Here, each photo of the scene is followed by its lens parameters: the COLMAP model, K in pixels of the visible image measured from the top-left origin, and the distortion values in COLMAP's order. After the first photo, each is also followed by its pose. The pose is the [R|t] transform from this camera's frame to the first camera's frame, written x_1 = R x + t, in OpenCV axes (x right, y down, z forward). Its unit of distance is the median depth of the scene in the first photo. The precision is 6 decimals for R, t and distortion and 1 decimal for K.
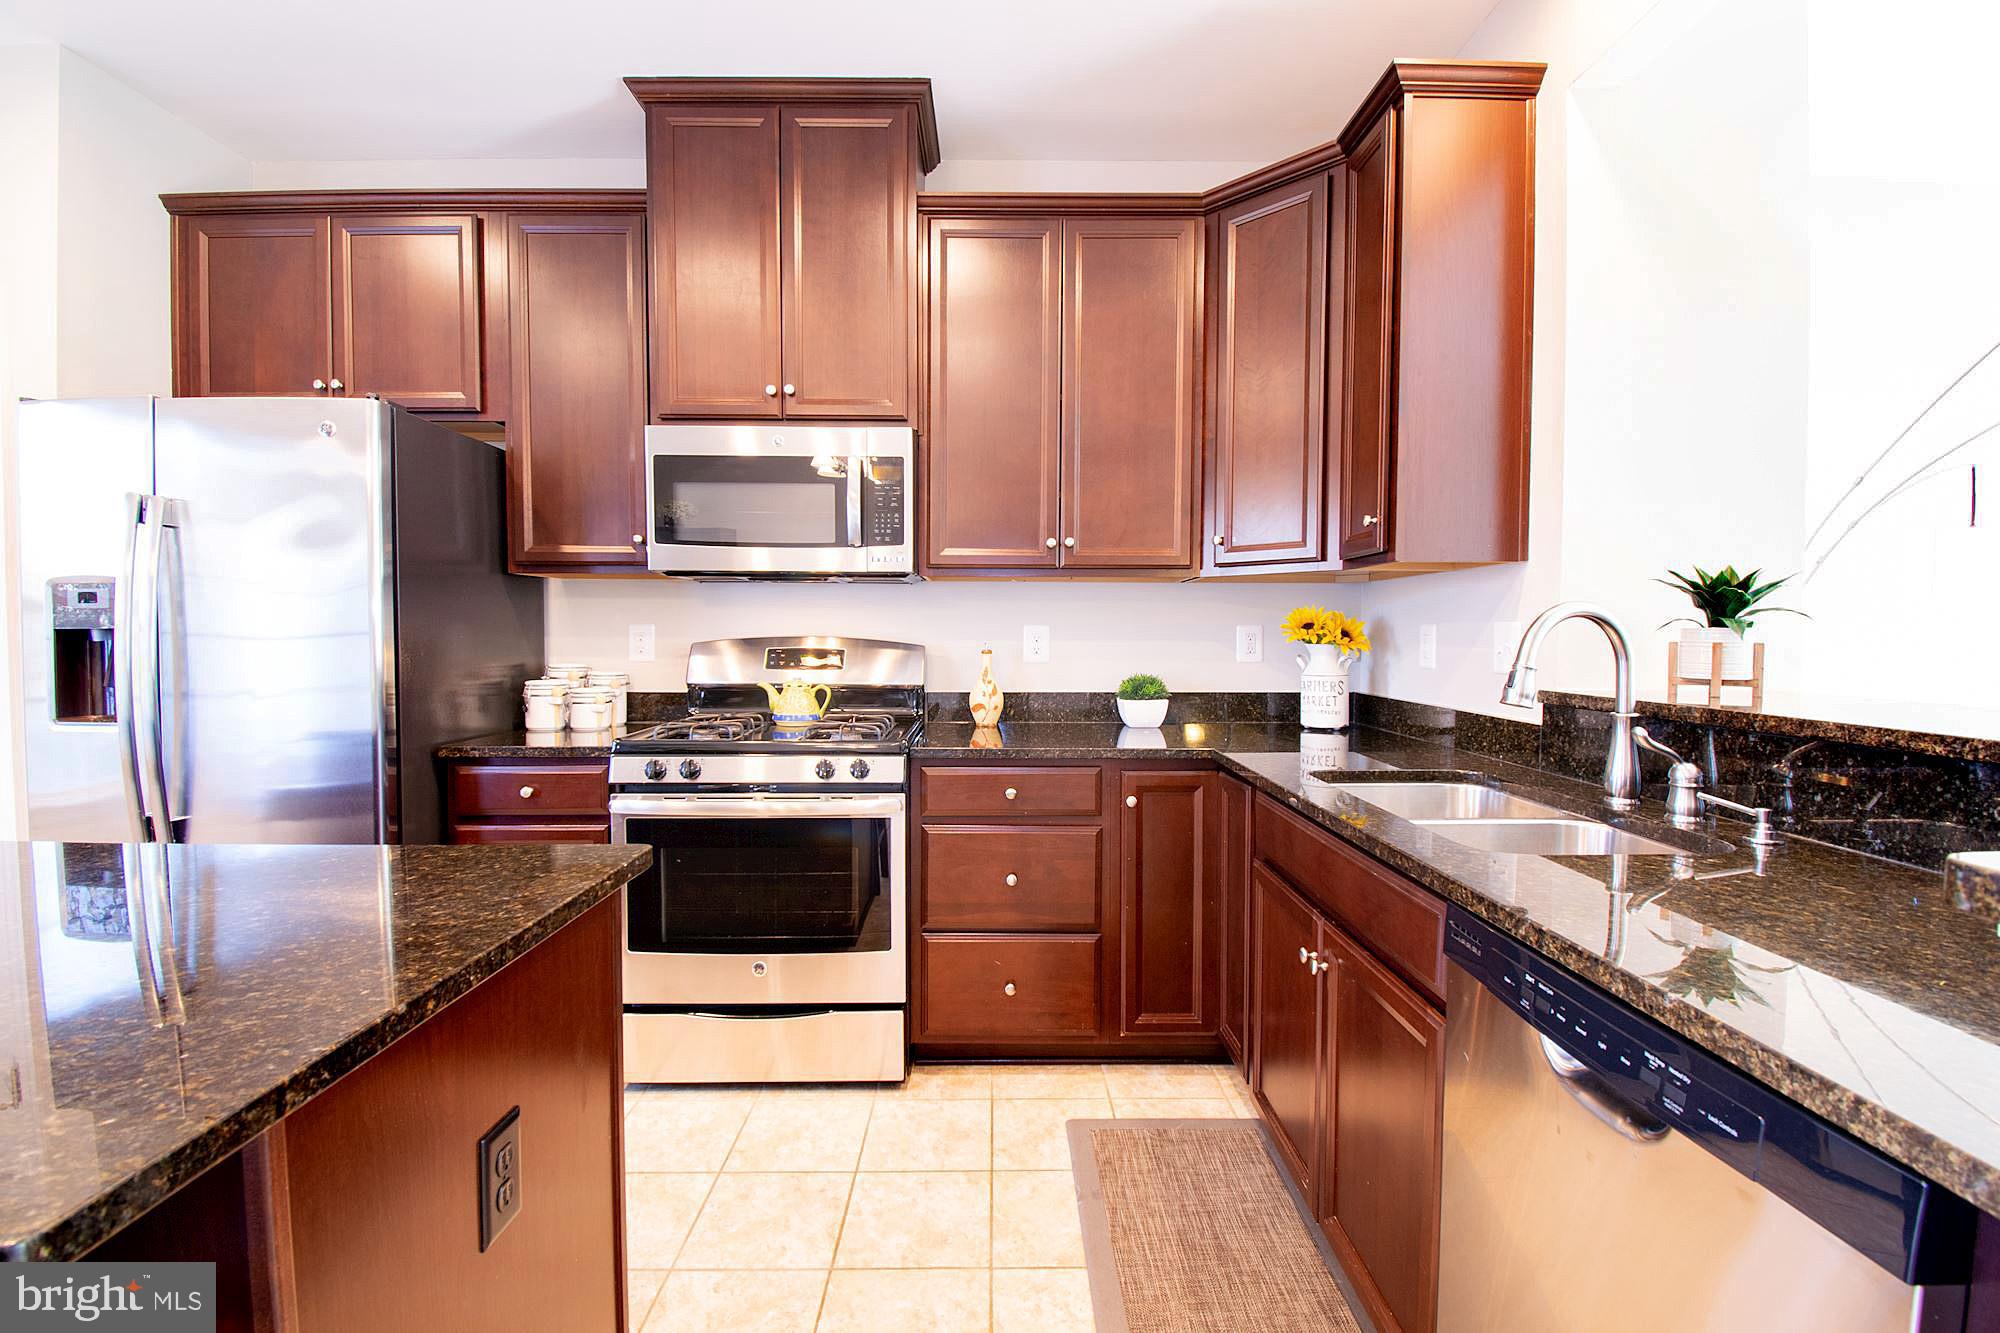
lens RADIAL K [[888.0, 0, 1000.0], [0, 888.0, 666.5], [0, 0, 1]] dist [0.021013, -0.026794]
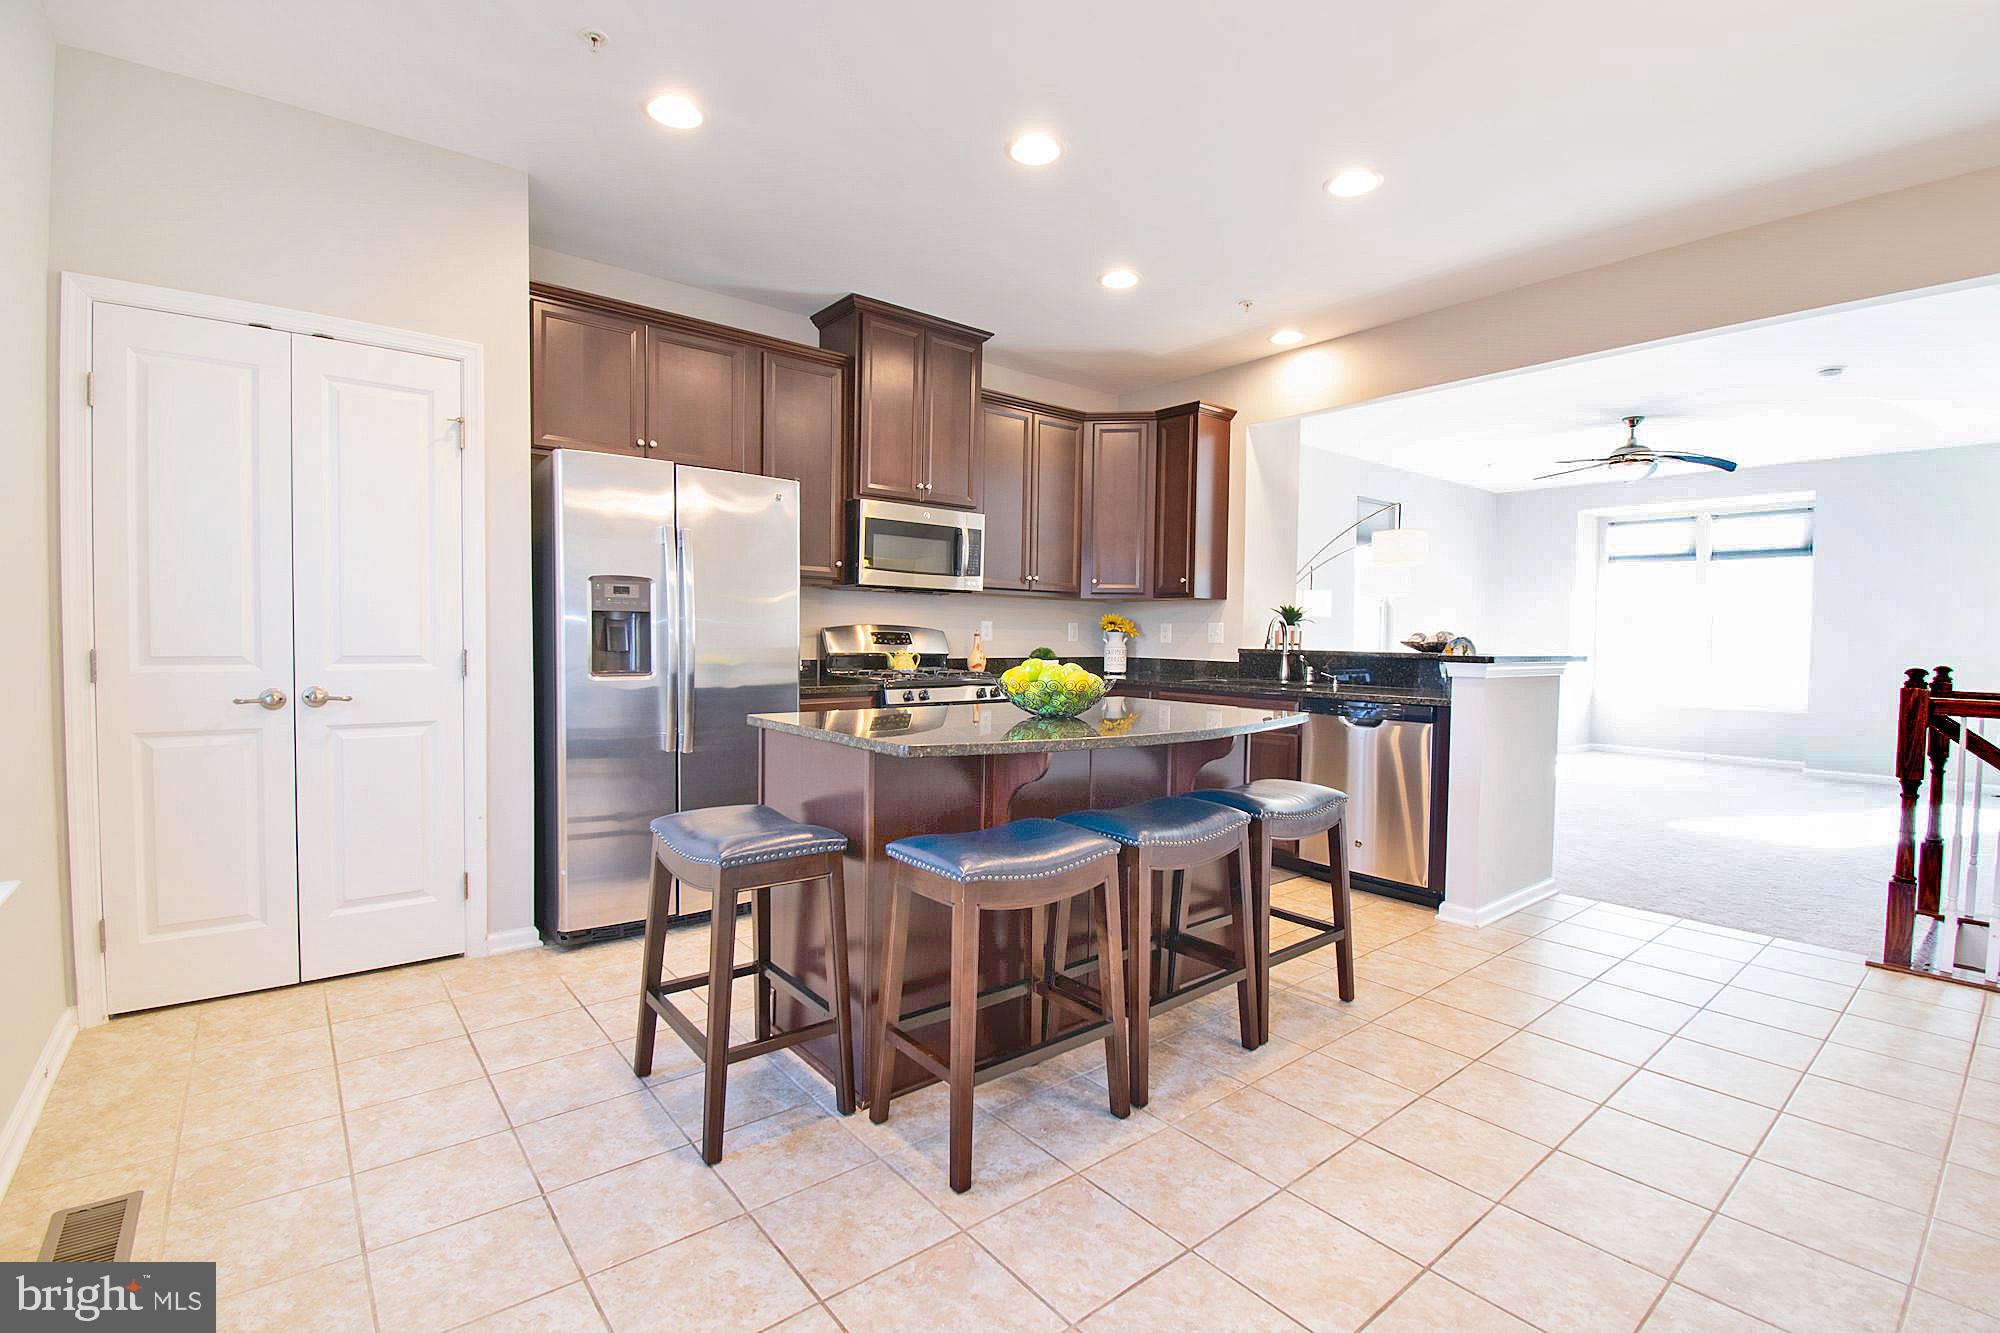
lens RADIAL K [[888.0, 0, 1000.0], [0, 888.0, 666.5], [0, 0, 1]] dist [0.021013, -0.026794]
pose [[0.780417, -0.014527, 0.625090, -1.259024], [0.011955, 0.999894, 0.008312, 0.038695], [-0.625145, 0.000986, 0.780508, -0.493715]]
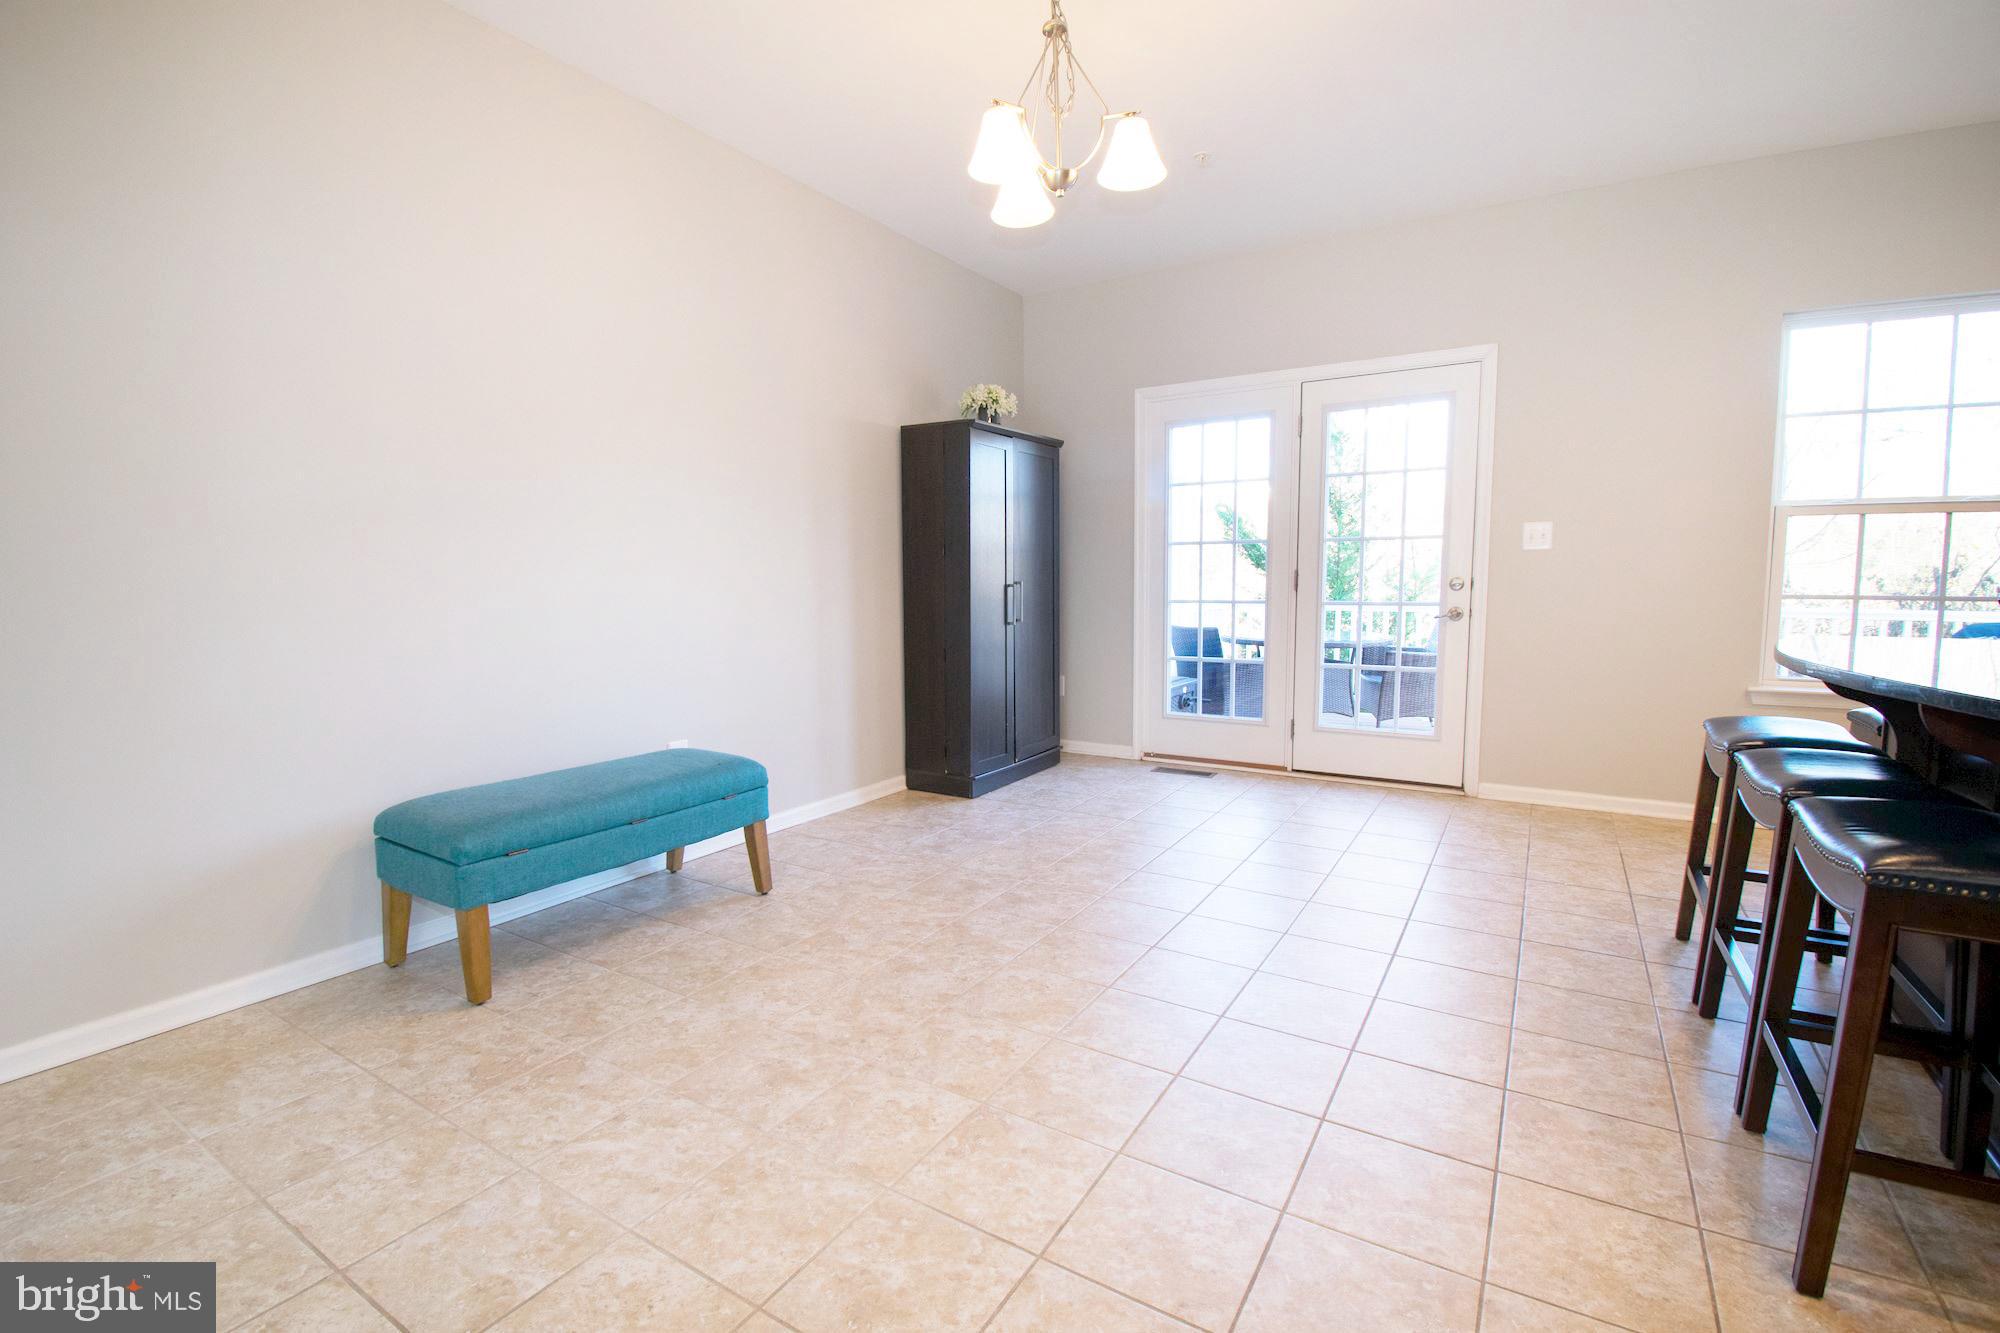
lens RADIAL K [[888.0, 0, 1000.0], [0, 888.0, 666.5], [0, 0, 1]] dist [0.021013, -0.026794]
pose [[-0.533294, 0.084847, -0.841664, 0.465086], [-0.025926, 0.992850, 0.116515, 0.055062], [0.845532, 0.083958, -0.527282, -0.048755]]
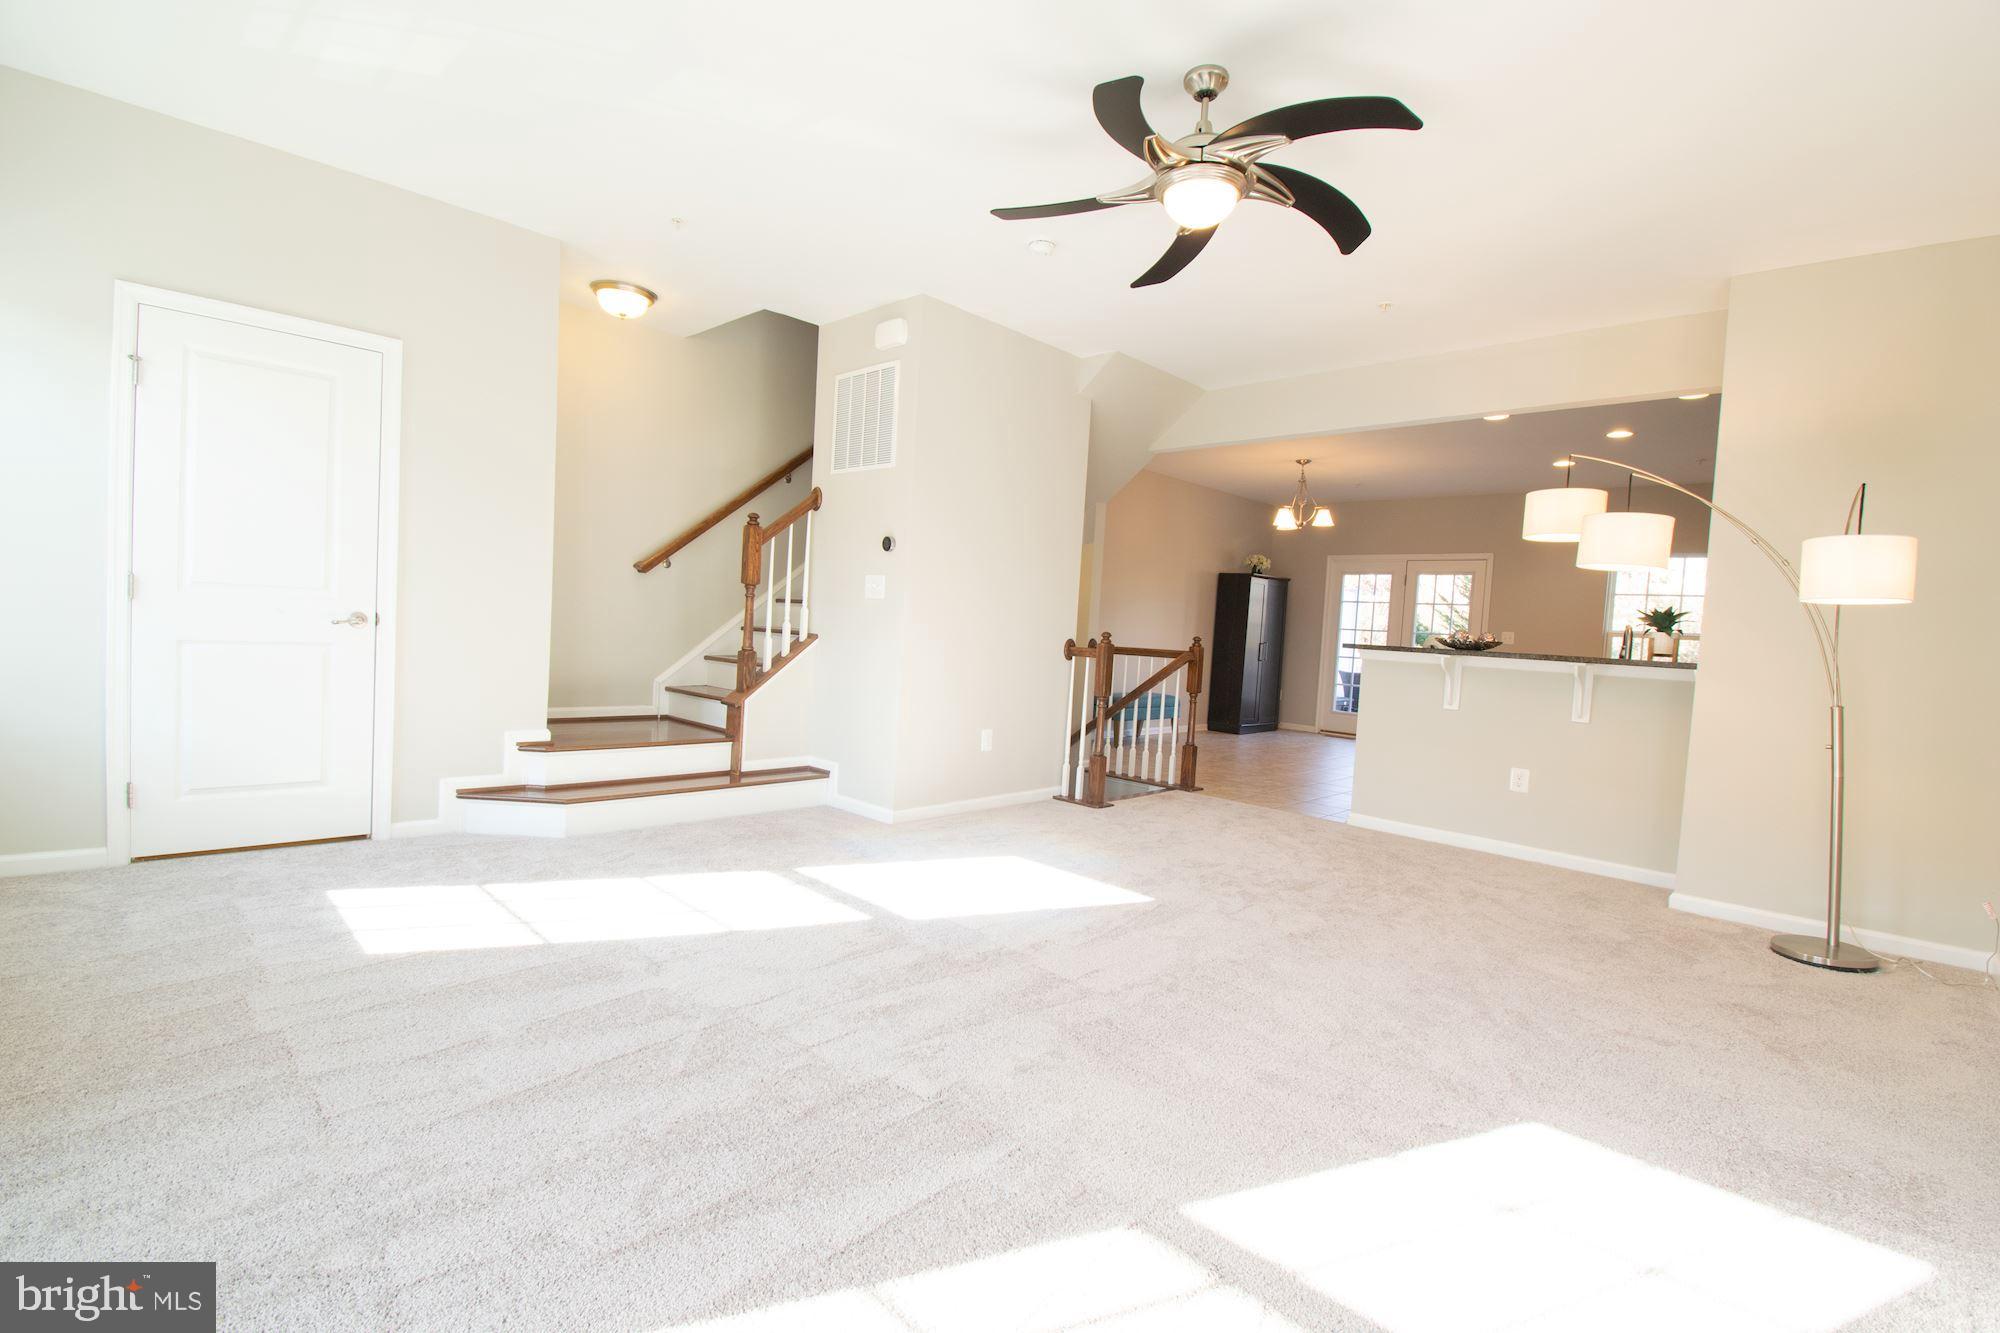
lens RADIAL K [[888.0, 0, 1000.0], [0, 888.0, 666.5], [0, 0, 1]] dist [0.021013, -0.026794]
pose [[-0.700946, -0.010843, -0.713132, 2.674389], [-0.085735, 0.993915, 0.069158, 0.024864], [0.708042, 0.109616, -0.697610, 1.009723]]
